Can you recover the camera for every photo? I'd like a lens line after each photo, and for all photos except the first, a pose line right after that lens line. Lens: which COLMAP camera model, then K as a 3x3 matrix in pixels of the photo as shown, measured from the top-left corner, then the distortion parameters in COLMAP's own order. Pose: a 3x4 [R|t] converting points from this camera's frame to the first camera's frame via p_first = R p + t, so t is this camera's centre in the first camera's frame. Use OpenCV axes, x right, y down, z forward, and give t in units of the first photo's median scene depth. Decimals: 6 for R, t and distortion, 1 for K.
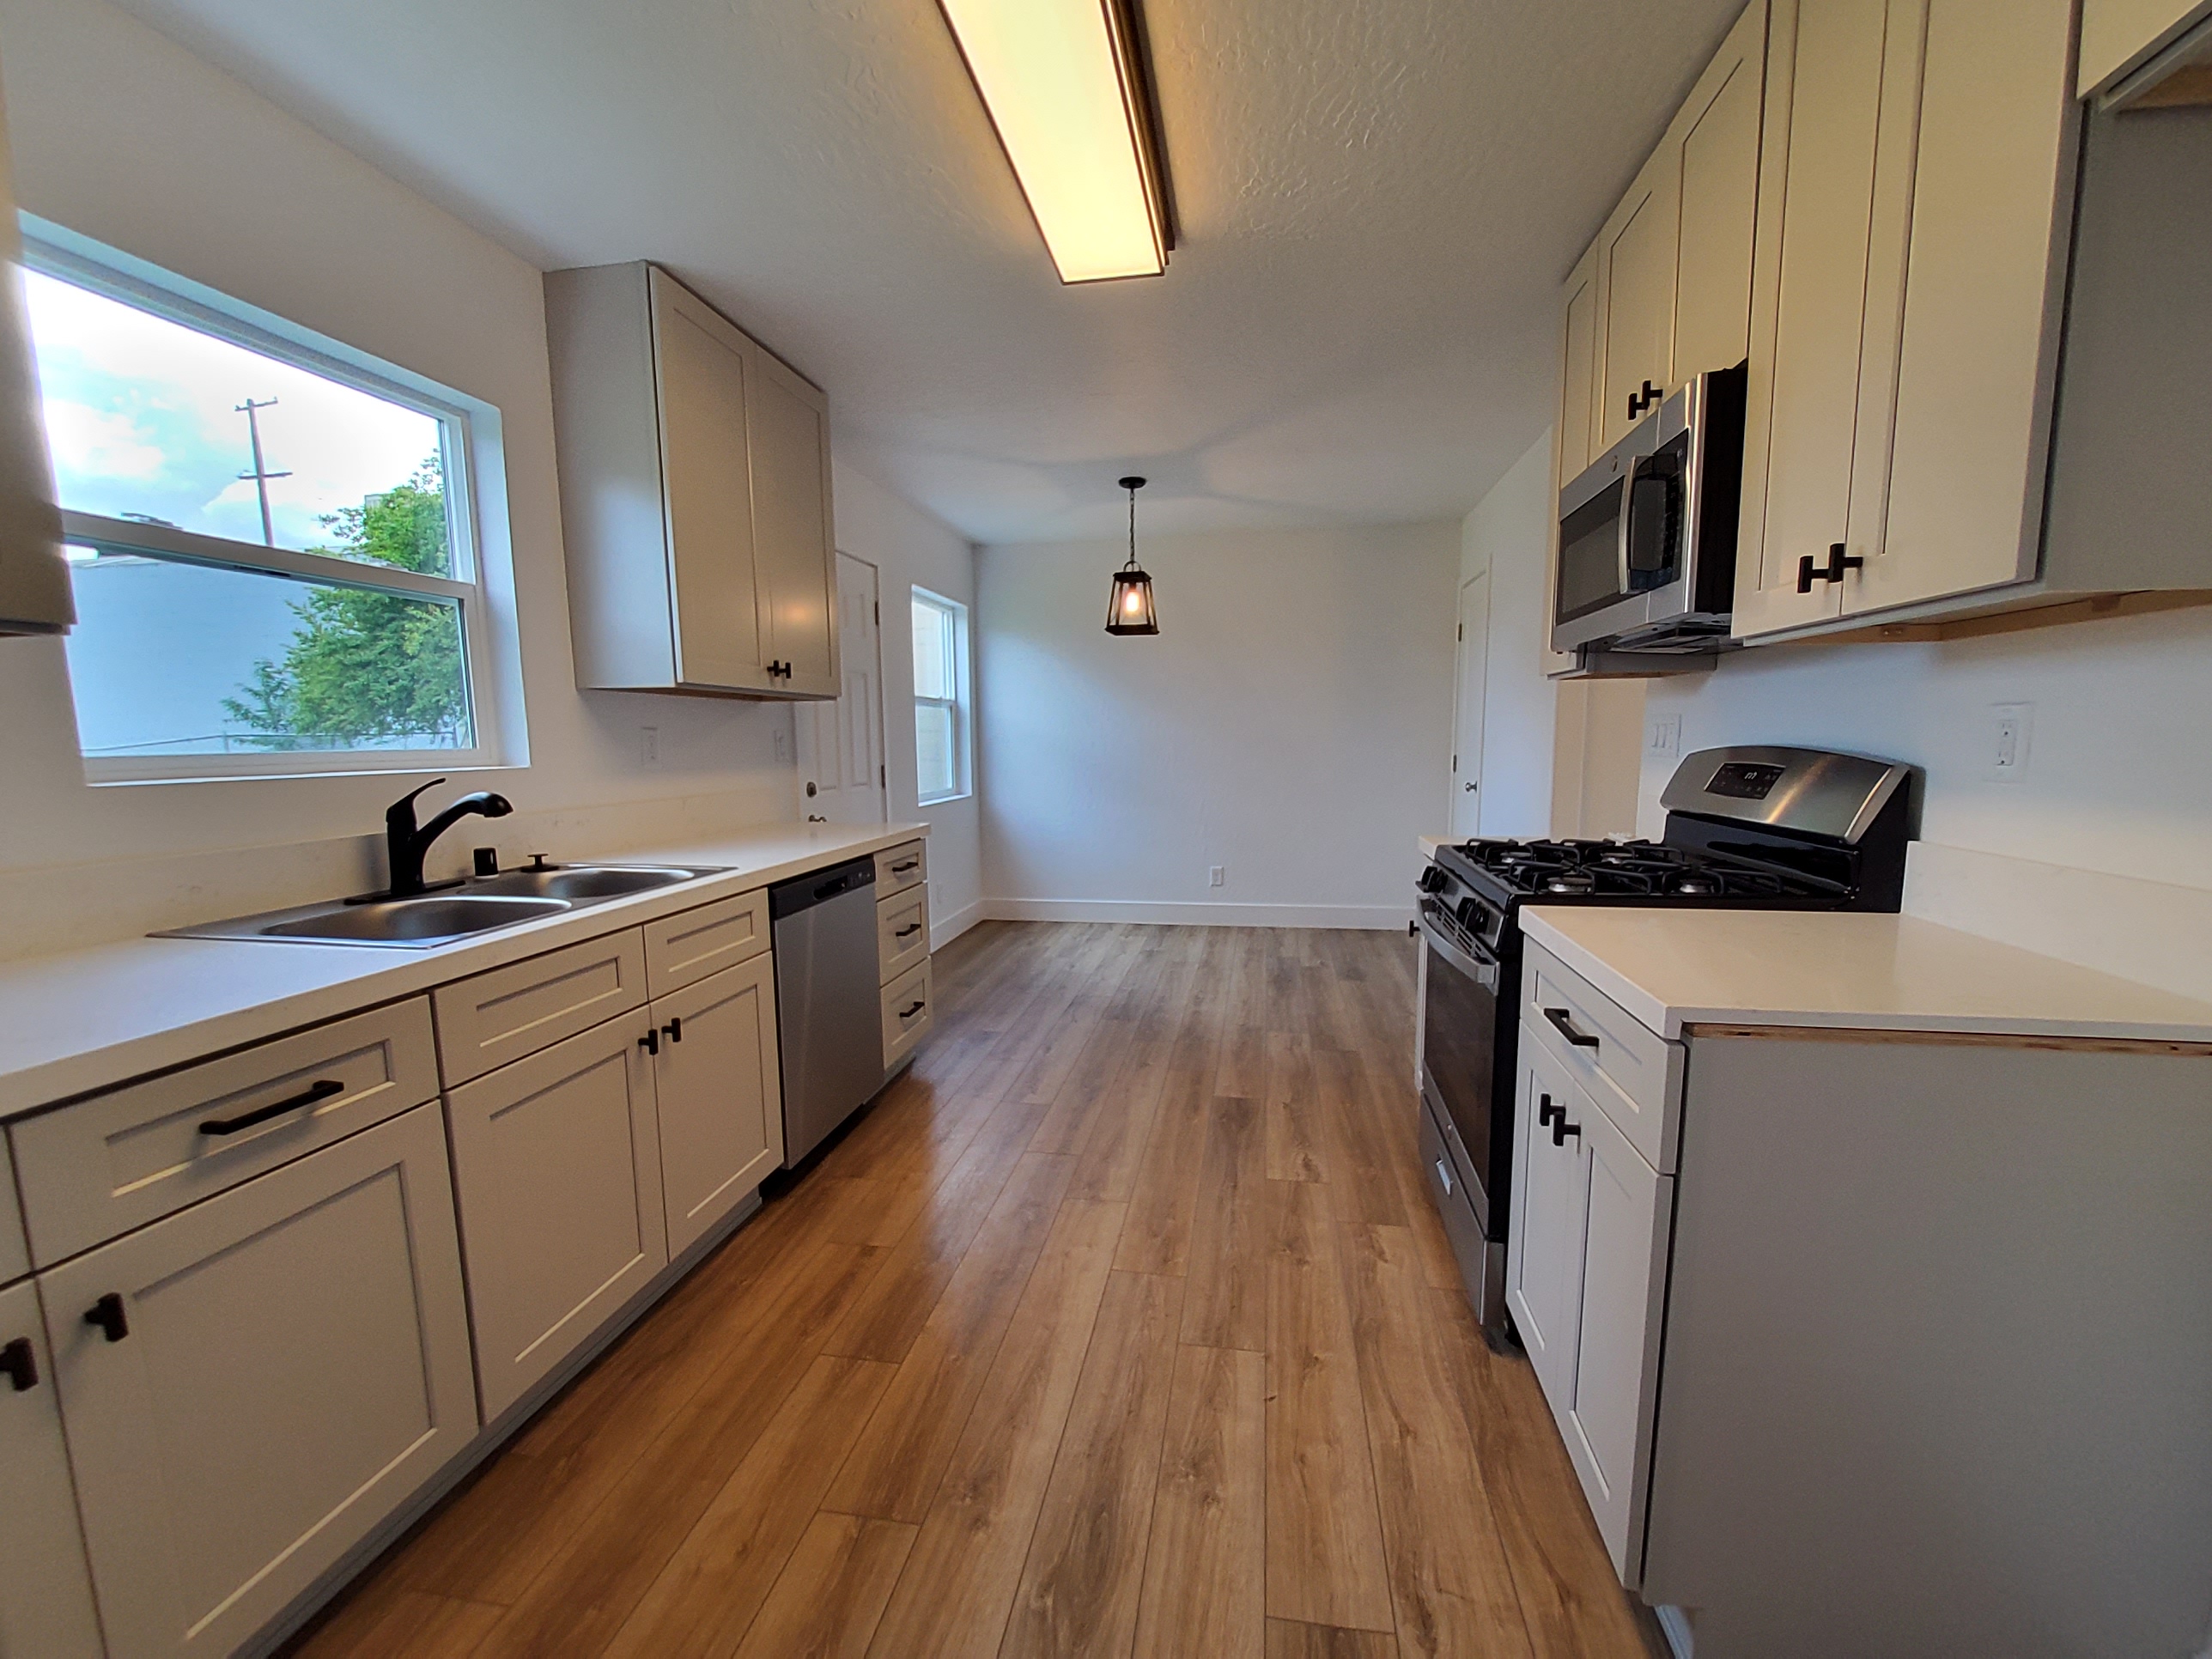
lens RADIAL K [[866.3, 0, 1106.0], [0, 866.3, 829.5], [0, 0, 1]] dist [-0.000752, -0.000097]
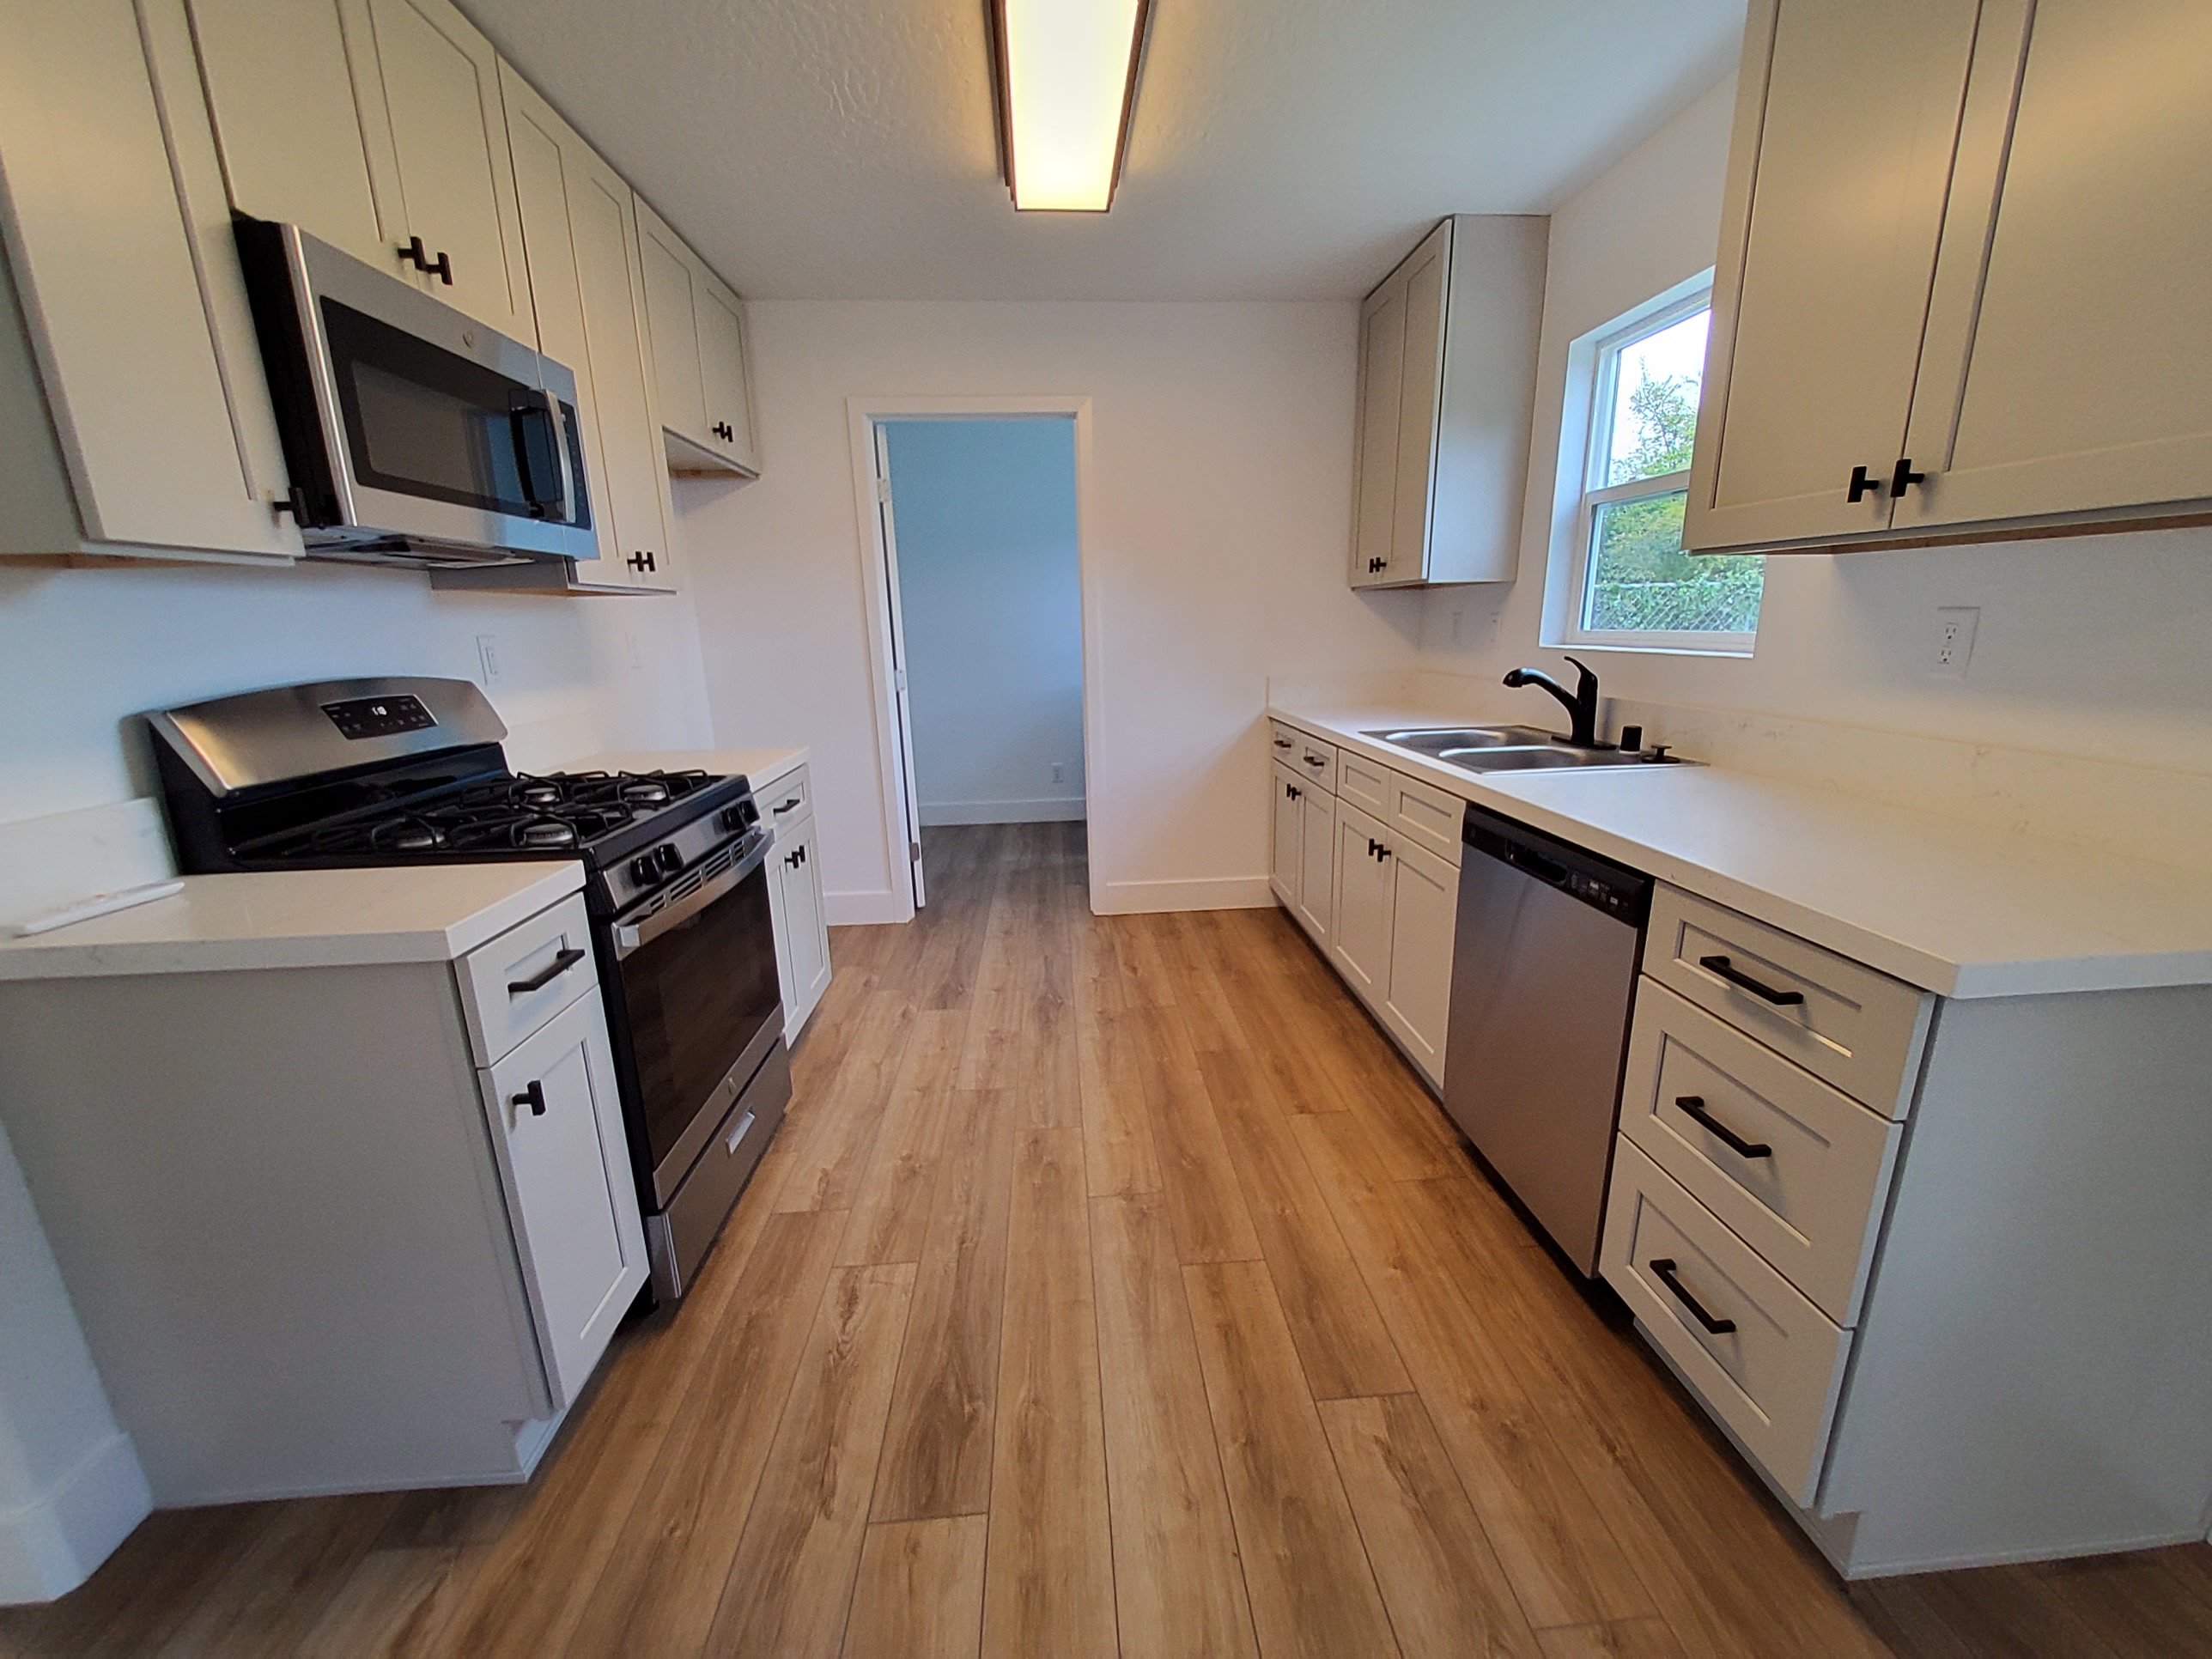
lens RADIAL K [[879.8, 0, 1116.8], [0, 879.8, 842.9], [0, 0, 1]] dist [-0.003772, -0.000503]
pose [[-0.966798, 0.091305, -0.238675, 0.178644], [0.003049, 0.938046, 0.346497, -0.205332], [0.255525, 0.334265, -0.907179, 1.710380]]
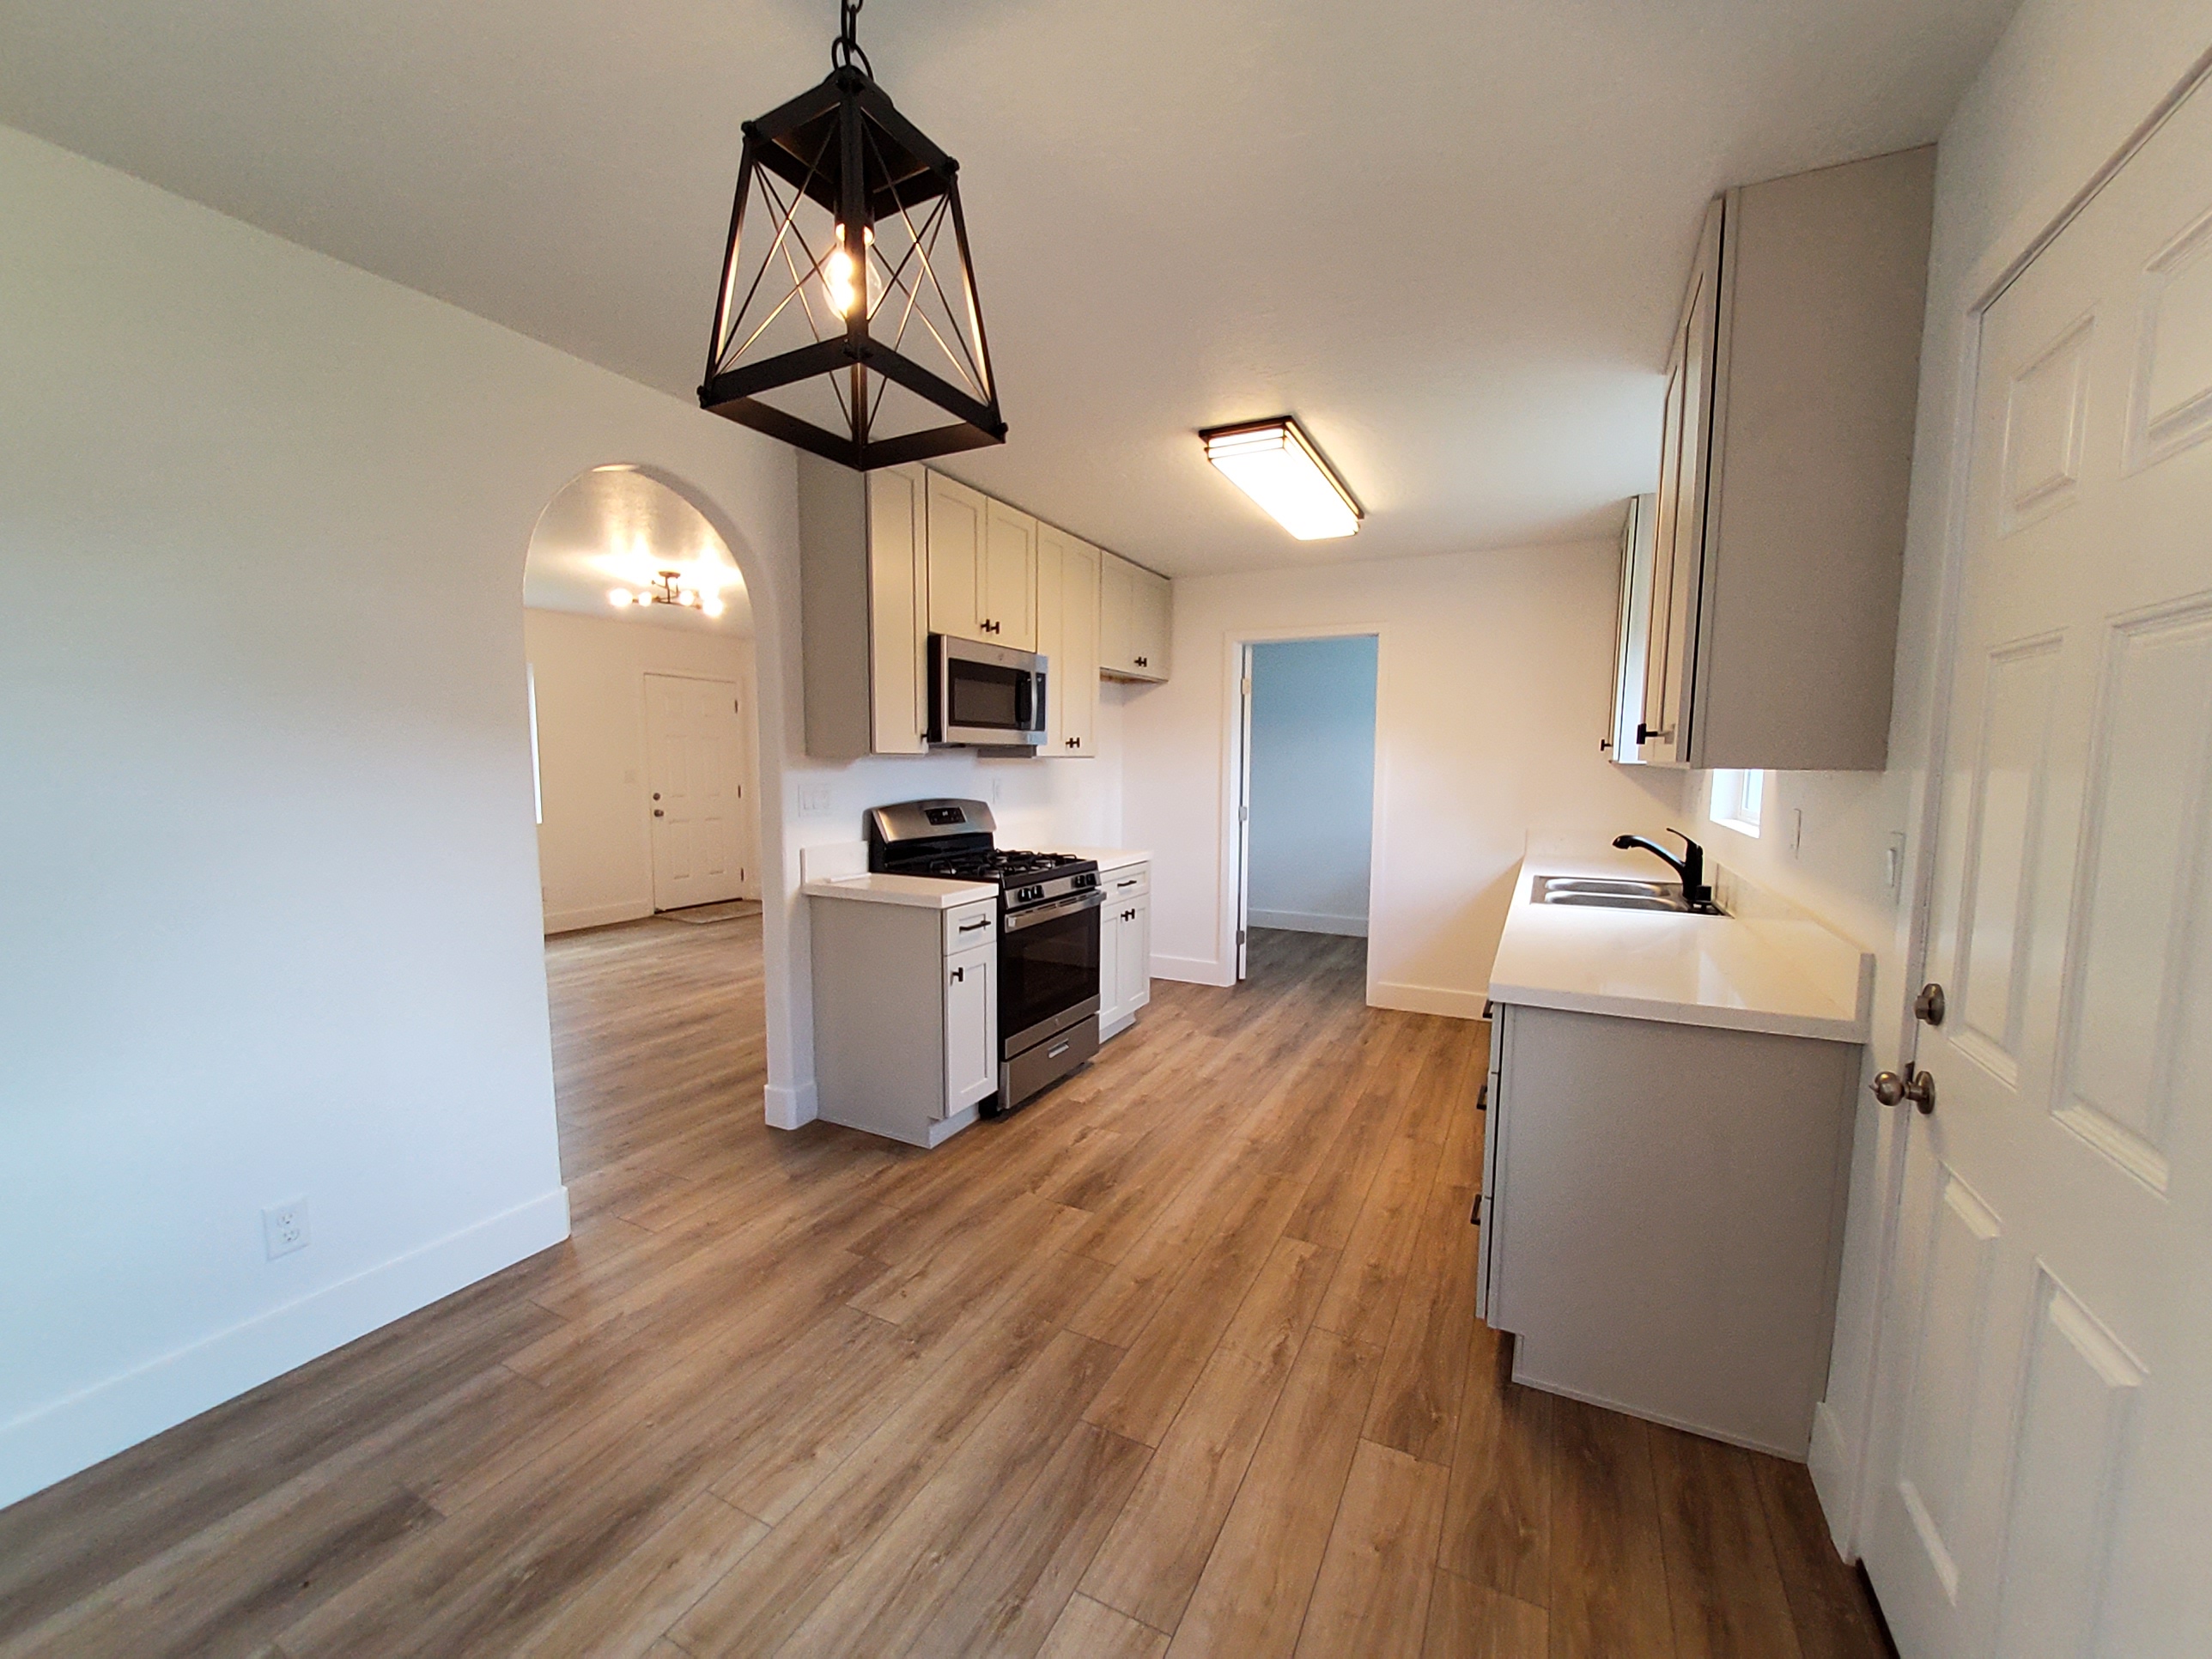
lens RADIAL K [[879.8, 0, 1116.8], [0, 879.8, 842.9], [0, 0, 1]] dist [-0.003772, -0.000503]
pose [[-0.960383, -0.025106, 0.277549, -0.180424], [0.030844, 0.980239, 0.195397, -0.315434], [-0.276970, 0.196216, -0.940631, 2.323837]]
